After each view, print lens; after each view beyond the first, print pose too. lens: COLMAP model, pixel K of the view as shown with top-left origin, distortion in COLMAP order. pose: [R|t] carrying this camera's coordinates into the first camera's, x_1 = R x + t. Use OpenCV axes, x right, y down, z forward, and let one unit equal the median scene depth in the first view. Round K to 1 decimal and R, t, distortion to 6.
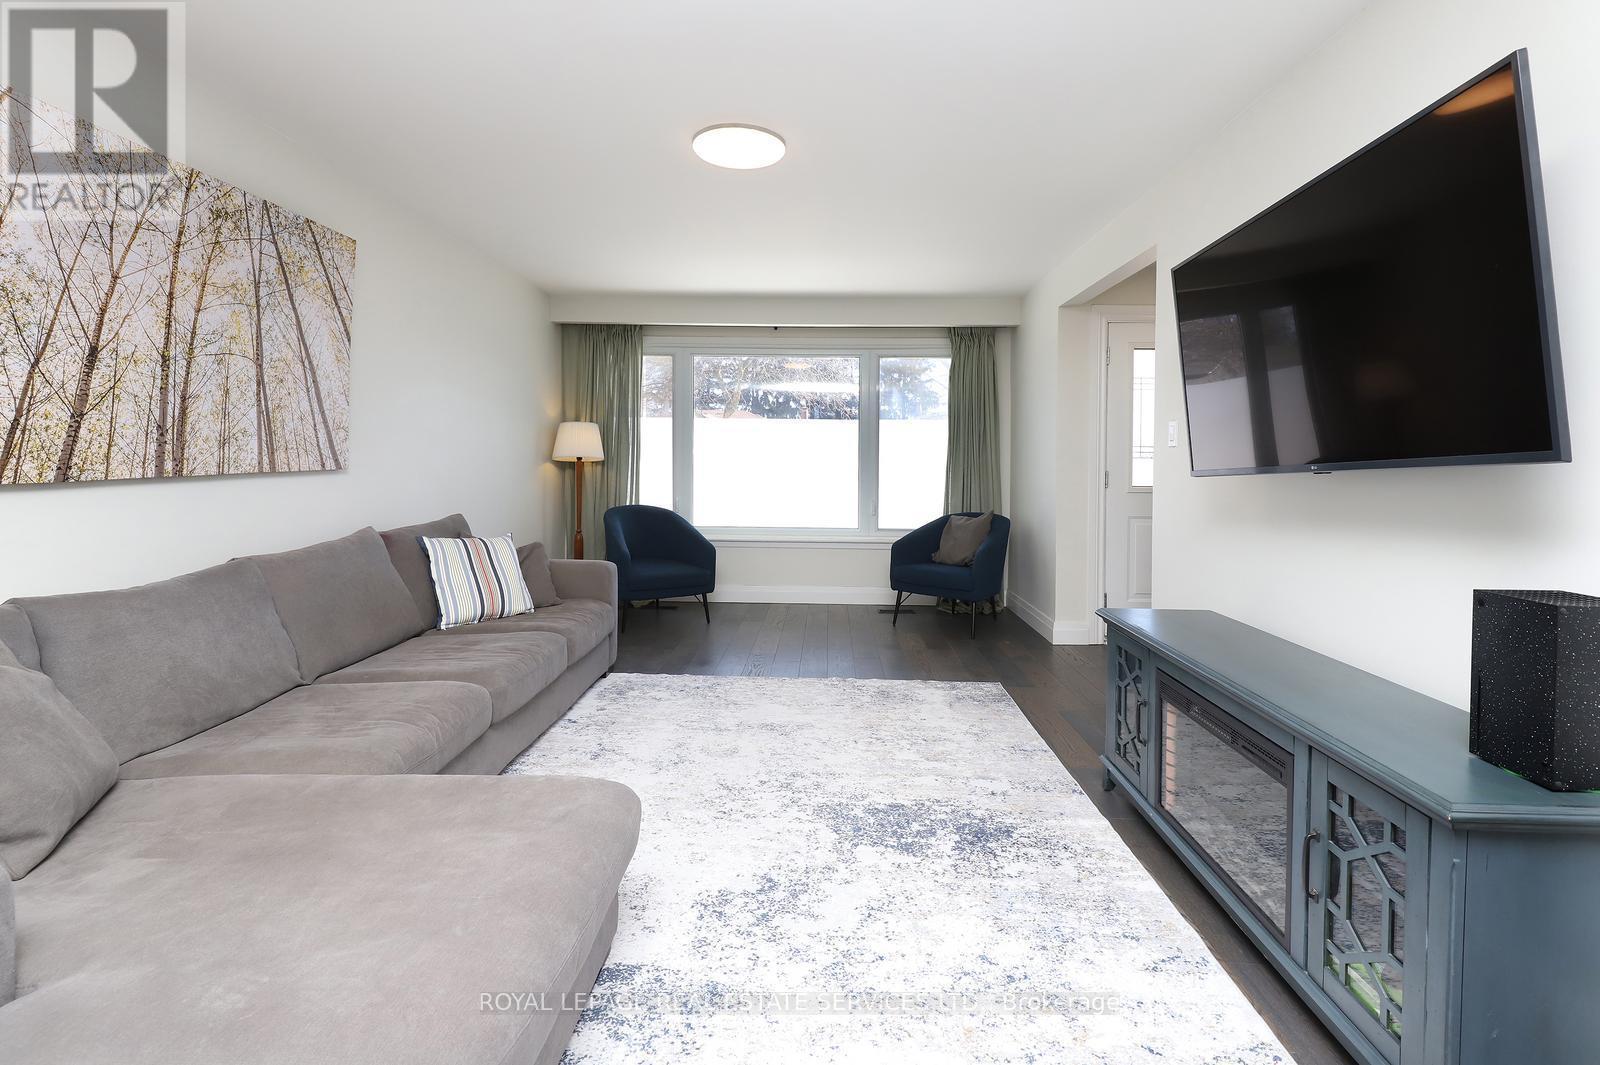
lens RADIAL K [[773.9, 0, 840.3], [0, 773.9, 331.9], [0, 0, 1]] dist [0.001020, 0.000061]
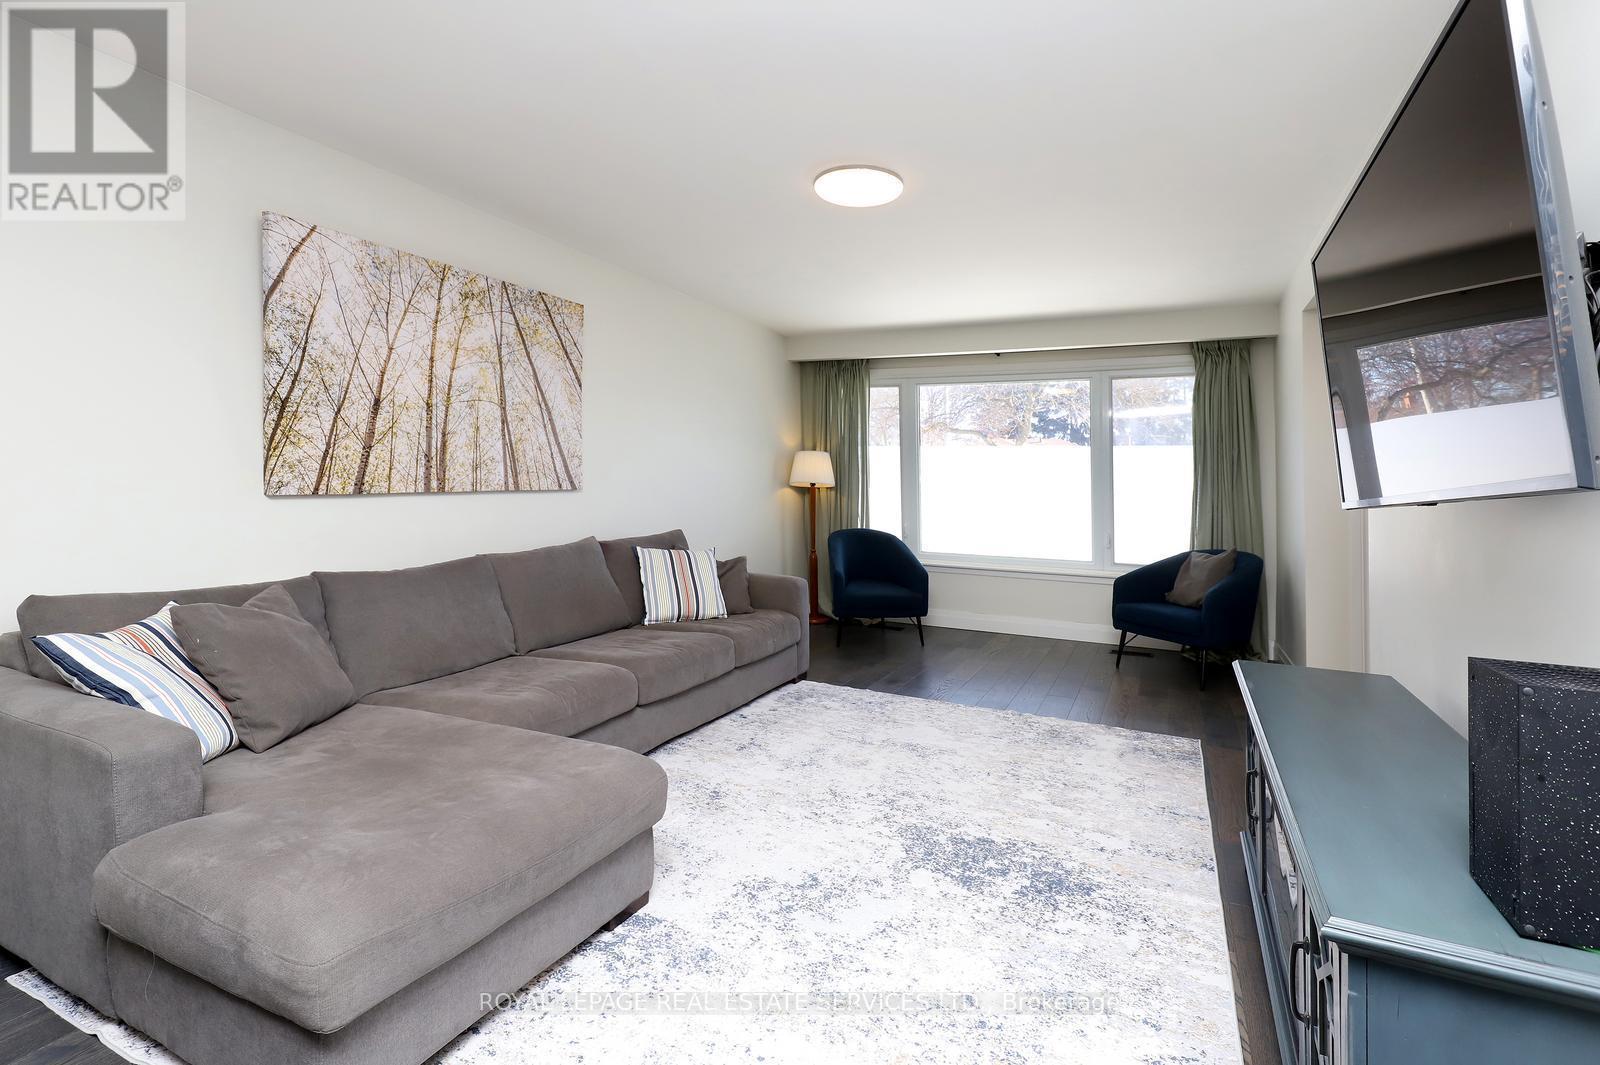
lens RADIAL K [[772.7, 0, 840.3], [0, 772.7, 356.4], [0, 0, 1]] dist [-0.000132, -0.000230]
pose [[0.915673, -0.056054, -0.397997, 0.289210], [0.053623, 0.998412, -0.017246, 0.009033], [0.398332, -0.005550, 0.917225, 0.033270]]
